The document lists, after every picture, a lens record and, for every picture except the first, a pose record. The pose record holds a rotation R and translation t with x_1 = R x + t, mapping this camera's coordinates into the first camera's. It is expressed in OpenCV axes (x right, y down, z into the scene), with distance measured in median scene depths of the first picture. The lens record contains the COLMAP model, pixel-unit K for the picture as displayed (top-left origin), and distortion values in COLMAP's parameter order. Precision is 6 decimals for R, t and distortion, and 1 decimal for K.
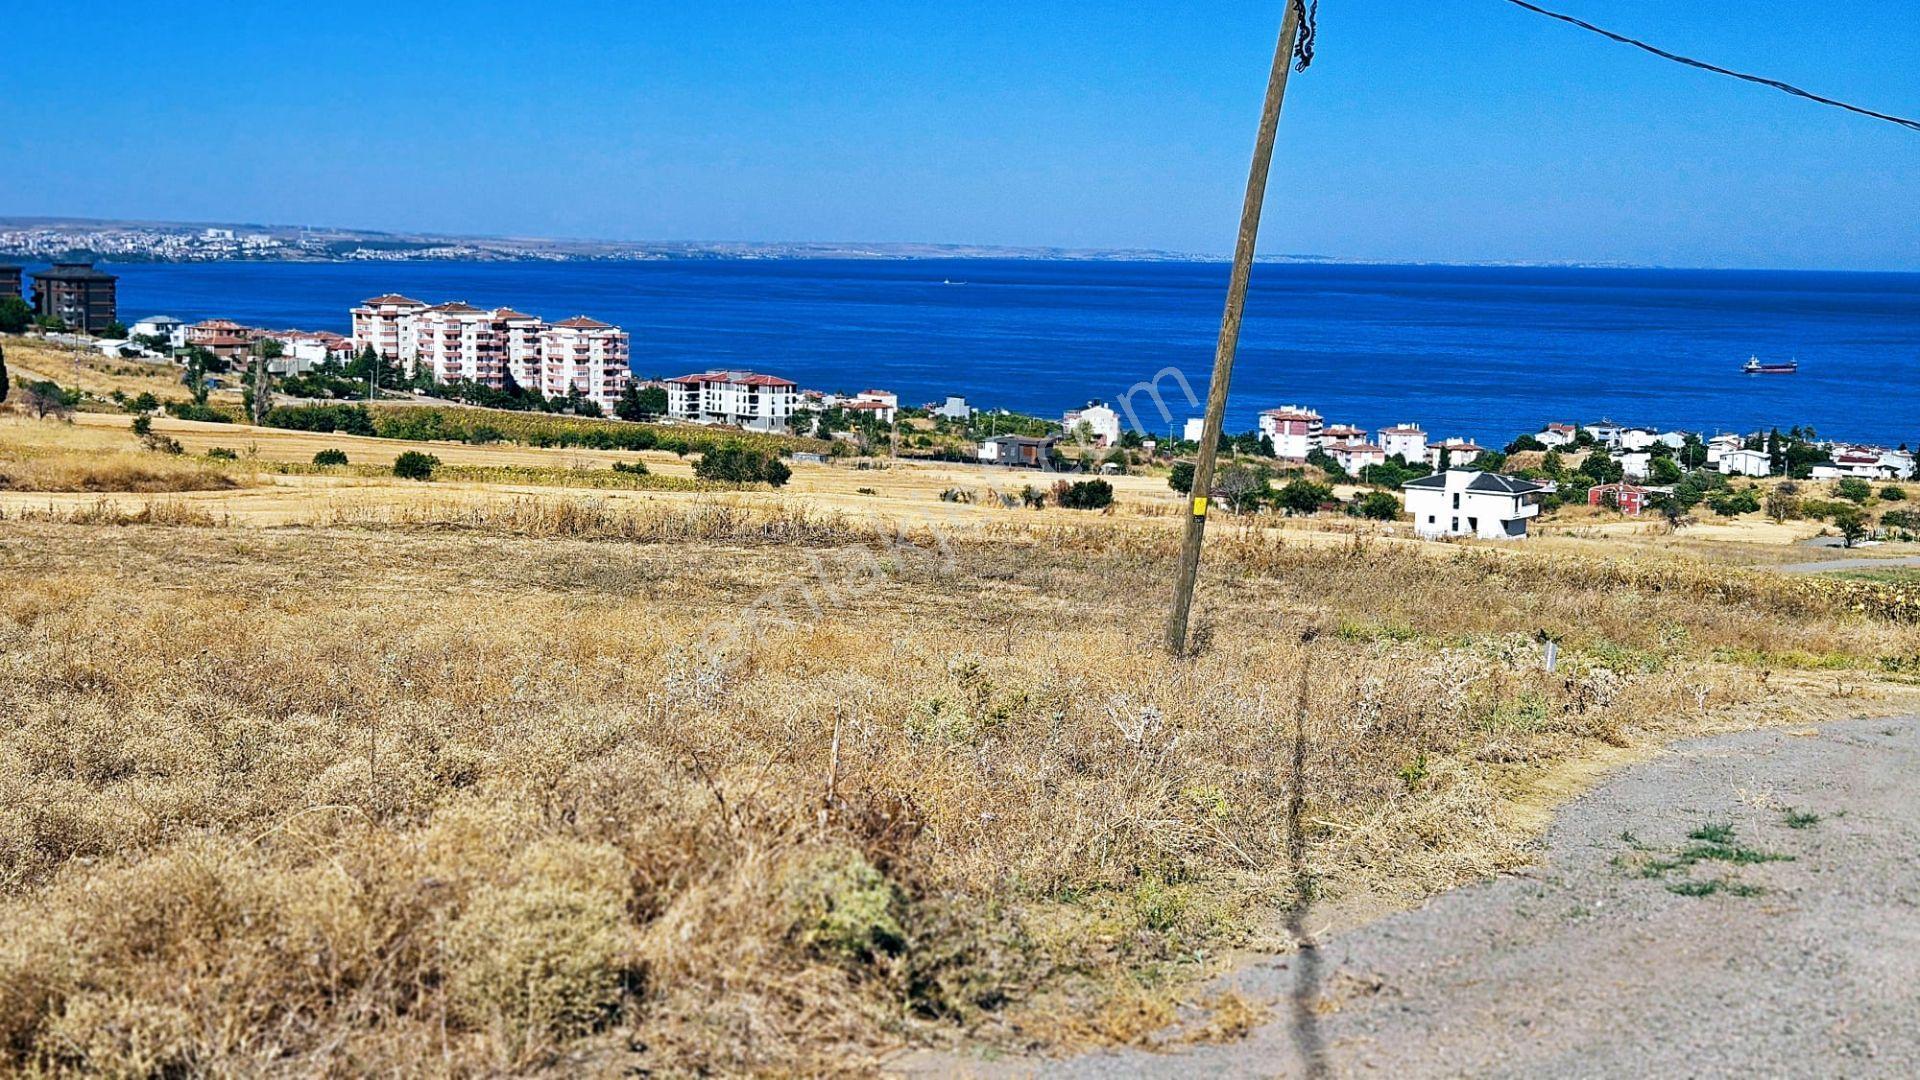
lens RADIAL K [[2501.1, 0, 951.1], [0, 2501.1, 607.5], [0, 0, 1]] dist [0.059594, 0.000000]
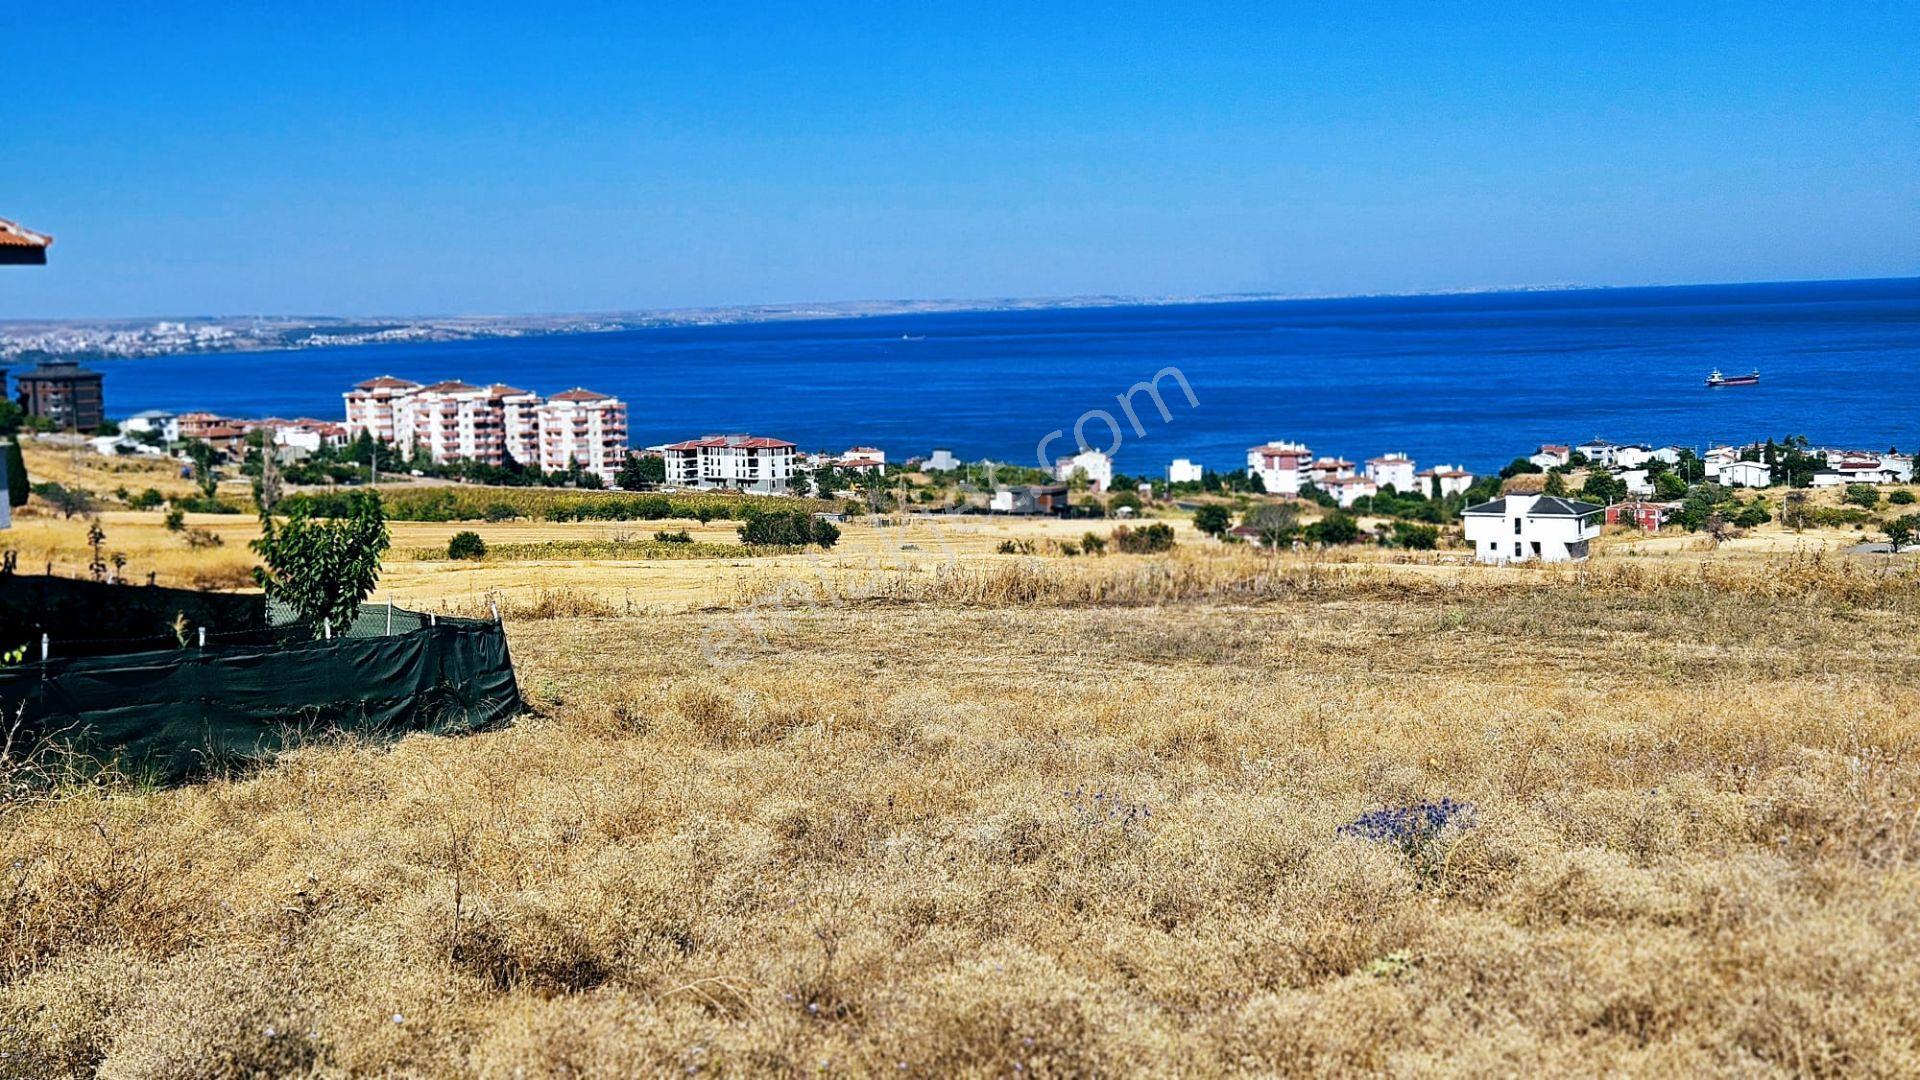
lens RADIAL K [[2501.1, 0, 966.1], [0, 2501.1, 594.5], [0, 0, 1]] dist [0.059594, 0.000000]
pose [[0.998379, -0.053691, 0.018860, -0.016904], [0.054170, 0.998197, -0.025851, -0.000886], [-0.017438, 0.026831, 0.999488, 0.008778]]
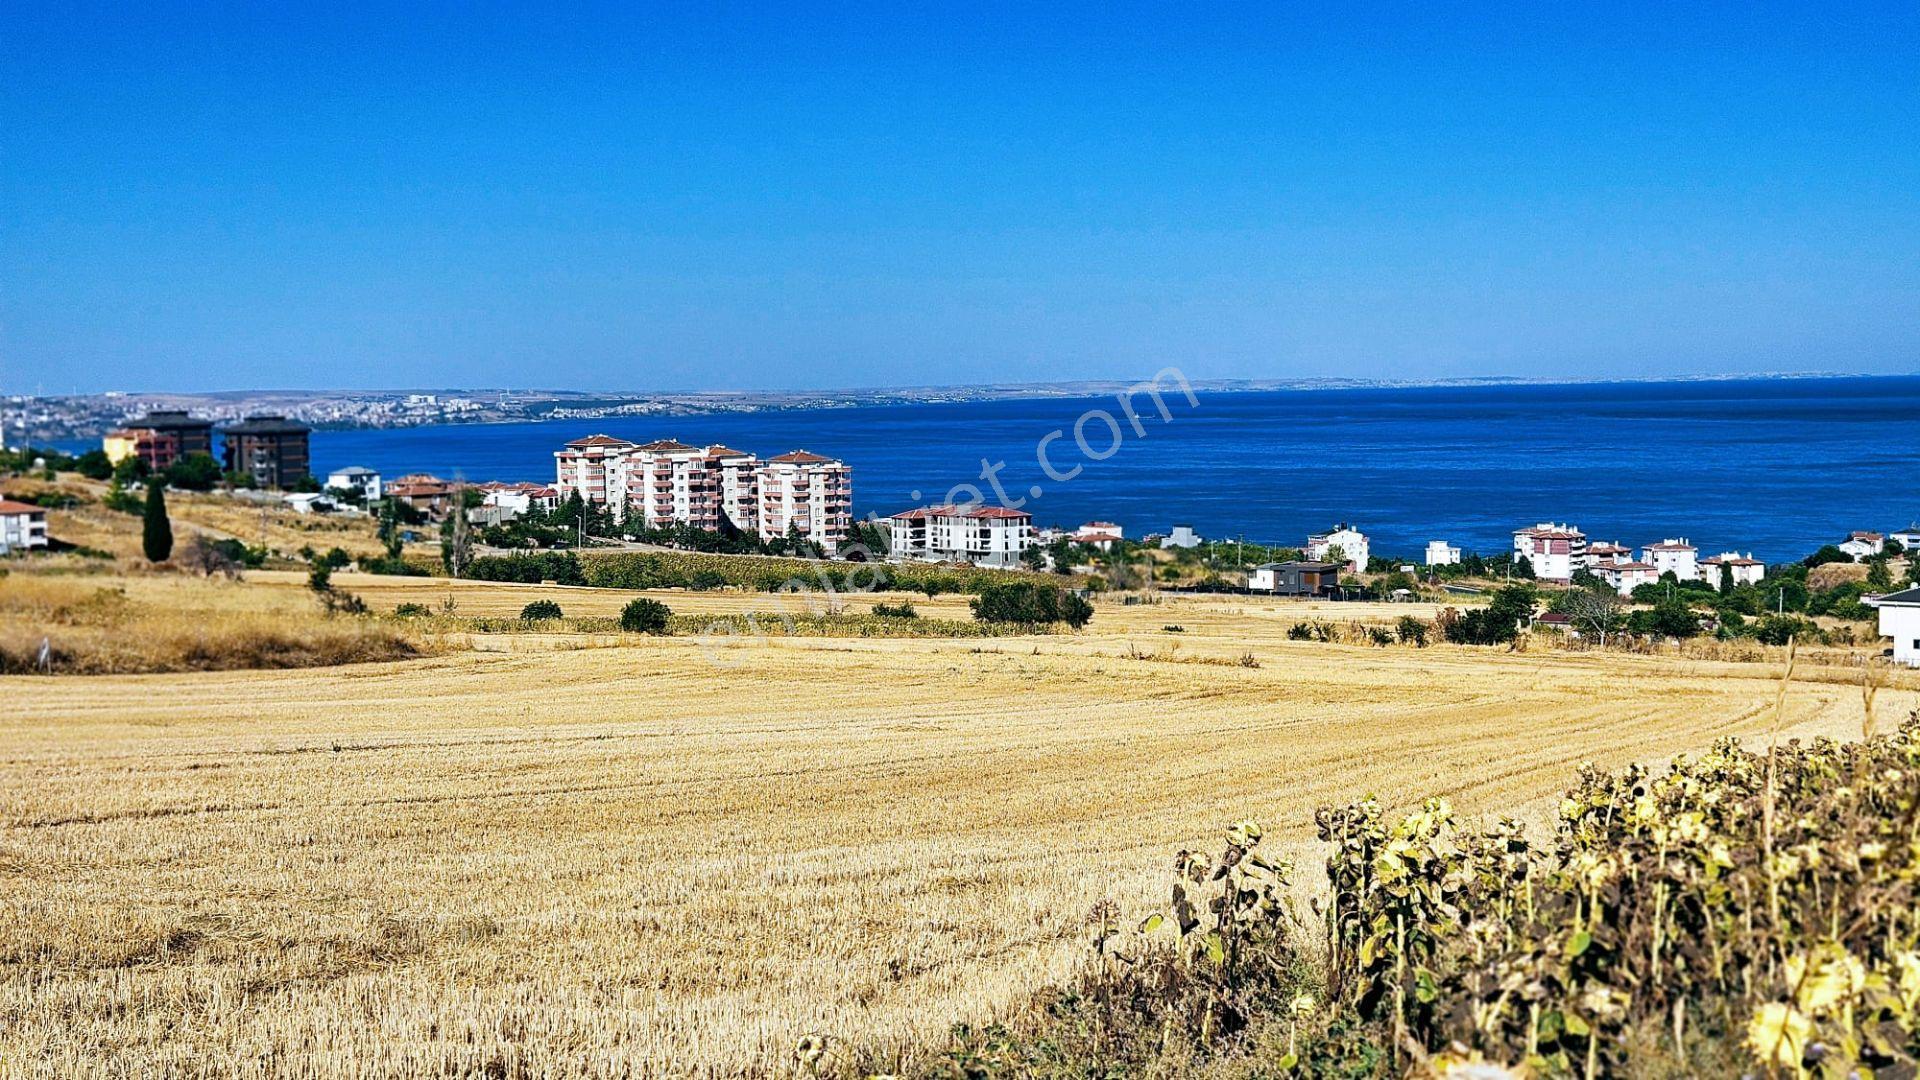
lens RADIAL K [[2501.1, 0, 946.2], [0, 2501.1, 579.1], [0, 0, 1]] dist [0.059594, 0.000000]
pose [[0.996432, -0.033614, -0.077413, -0.023921], [0.028379, 0.997298, -0.067762, -0.004985], [0.079482, 0.065323, 0.994694, 0.090574]]
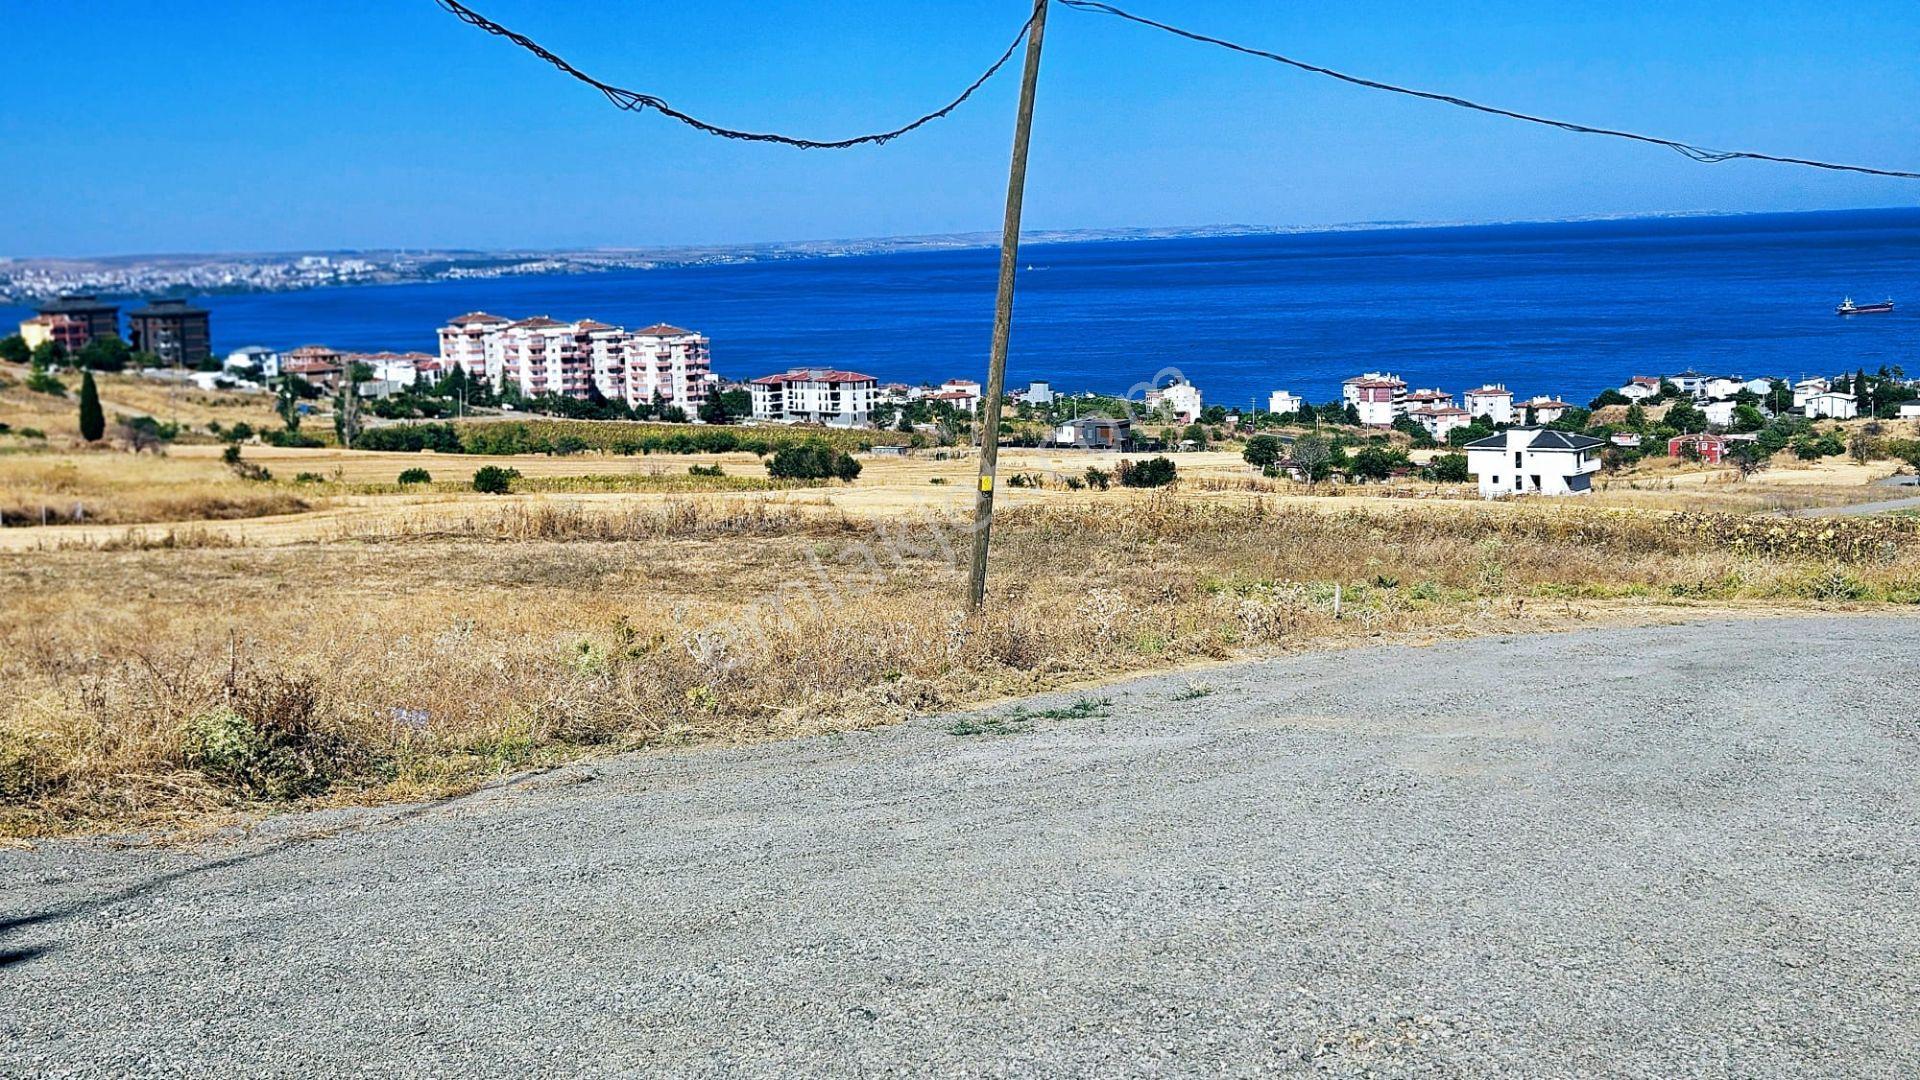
lens RADIAL K [[2501.1, 0, 963.3], [0, 2501.1, 520.5], [0, 0, 1]] dist [0.059594, 0.000000]
pose [[0.998004, -0.052490, -0.035118, 0.005986], [0.051431, 0.998213, -0.030431, 0.000564], [0.036653, 0.028564, 0.998920, -0.007991]]
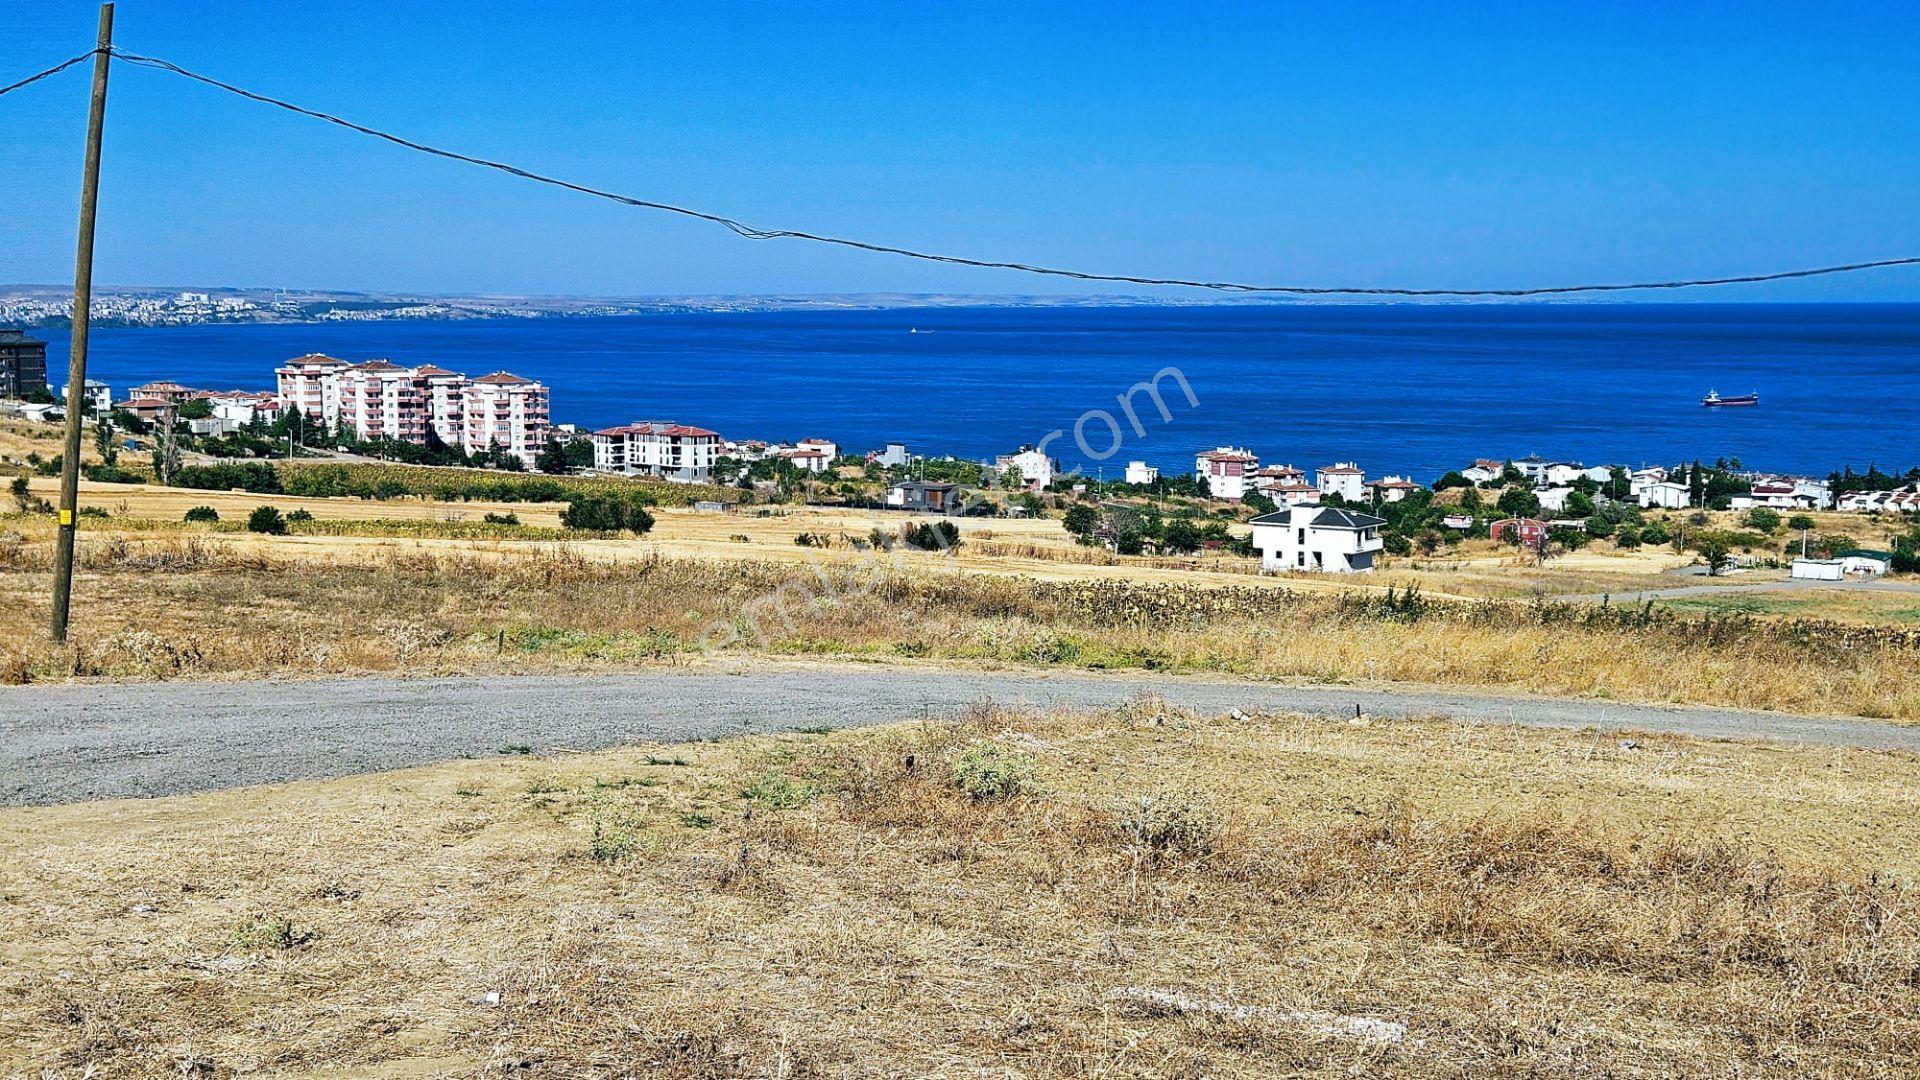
lens RADIAL K [[2501.1, 0, 902.2], [0, 2501.1, 607.8], [0, 0, 1]] dist [0.059594, 0.000000]
pose [[0.999768, -0.018272, -0.011386, 0.023926], [0.018052, 0.999653, -0.019203, 0.001557], [0.011733, 0.018993, 0.999751, -0.009993]]
